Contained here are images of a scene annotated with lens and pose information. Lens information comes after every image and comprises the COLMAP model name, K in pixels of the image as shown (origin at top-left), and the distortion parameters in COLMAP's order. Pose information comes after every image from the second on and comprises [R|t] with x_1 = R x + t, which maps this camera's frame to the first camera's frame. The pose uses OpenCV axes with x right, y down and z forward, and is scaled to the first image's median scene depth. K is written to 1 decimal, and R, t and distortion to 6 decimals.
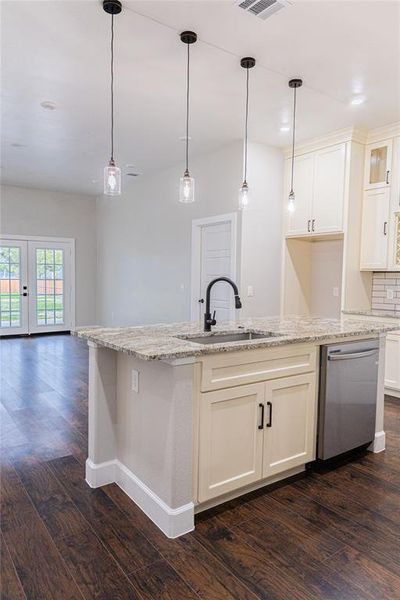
lens RADIAL K [[414.4, 0, 200.0], [0, 414.4, 297.2], [0, 0, 1]] dist [0.029387, -0.028100]
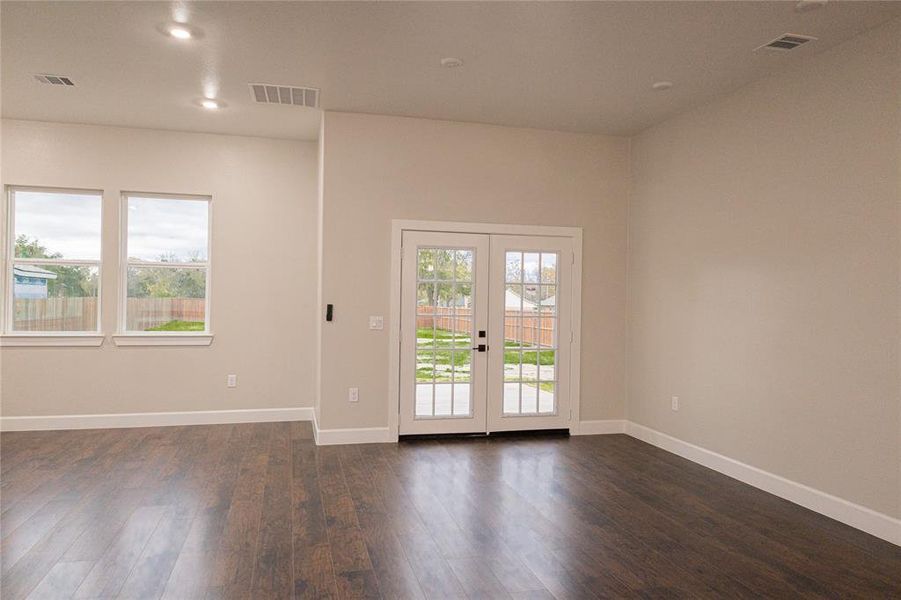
lens RADIAL K [[622.3, 0, 443.5], [0, 622.3, 293.7], [0, 0, 1]] dist [0.029387, -0.028100]
pose [[0.935285, 0.004654, -0.353866, -0.368288], [-0.027654, 0.997817, -0.059968, -0.043011], [0.352814, 0.065872, 0.933372, 0.563223]]
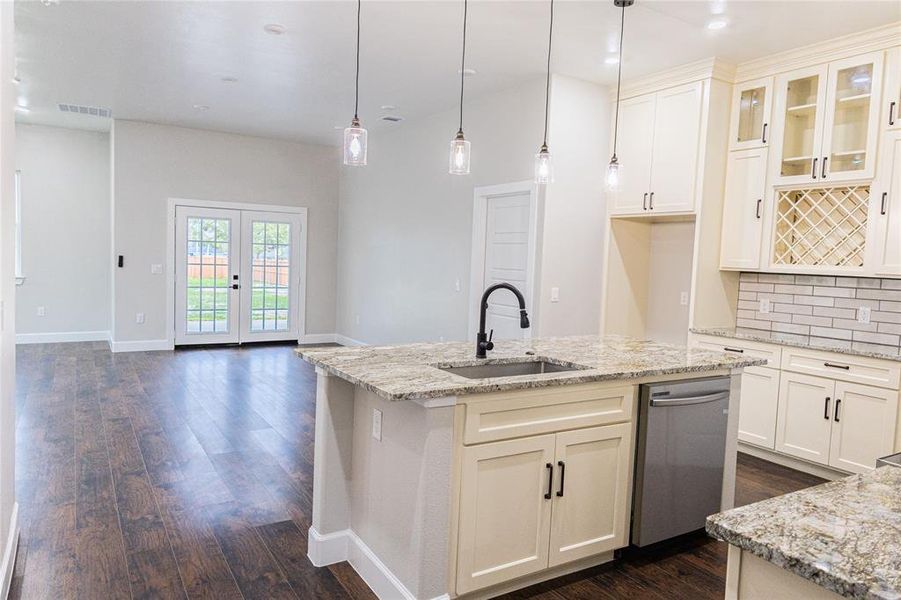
lens RADIAL K [[622.3, 0, 449.5], [0, 622.3, 294.2], [0, 0, 1]] dist [0.029387, -0.028100]
pose [[0.997248, 0.029473, -0.068029, 0.019513], [-0.029139, 0.999558, 0.005901, -0.018980], [0.068173, -0.003903, 0.997666, -0.043484]]
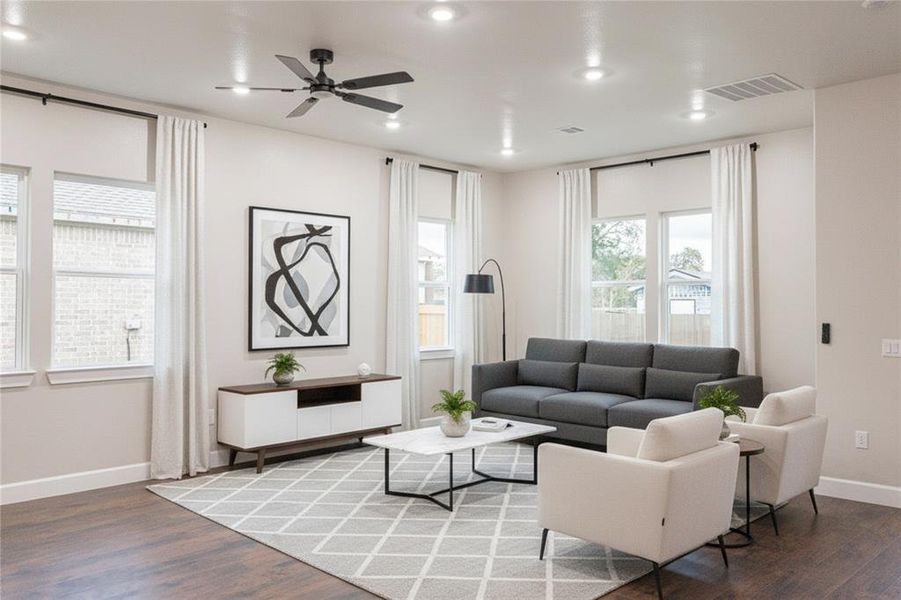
lens RADIAL K [[757.4, 0, 457.3], [0, 757.4, 300.8], [0, 0, 1]] dist [0.010229, 0.005373]
pose [[0.188987, -0.013996, -0.981880, 0.043763], [-0.053436, 0.998270, -0.024515, -0.062569], [0.980525, 0.057101, 0.187912, 0.801507]]
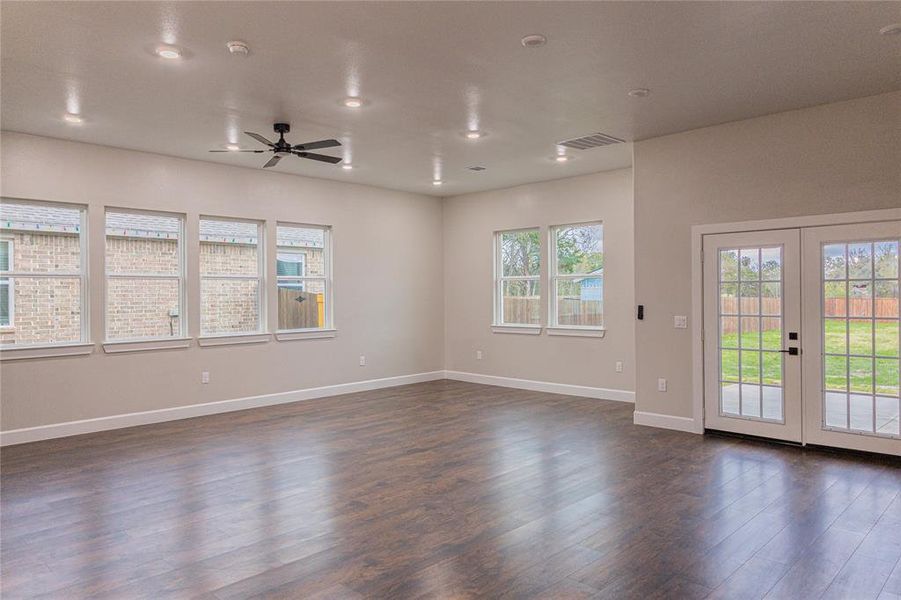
lens RADIAL K [[622.3, 0, 449.6], [0, 622.3, 299.2], [0, 0, 1]] dist [0.029387, -0.028100]
pose [[0.177199, -0.003209, -0.984170, 0.282646], [-0.042828, 0.999022, -0.010969, -0.067125], [0.983243, 0.044094, 0.176888, 0.914837]]
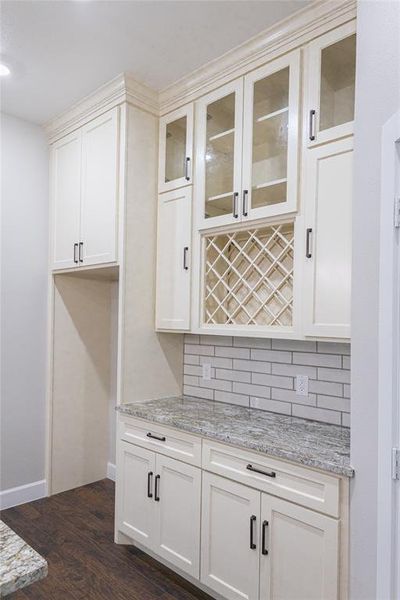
lens RADIAL K [[414.4, 0, 182.0], [0, 414.4, 310.9], [0, 0, 1]] dist [0.029387, -0.028100]
pose [[0.988054, 0.004196, 0.154051, 0.356094], [0.005981, 0.997832, -0.065540, -0.058261], [-0.153992, 0.065678, 0.985887, 0.457530]]
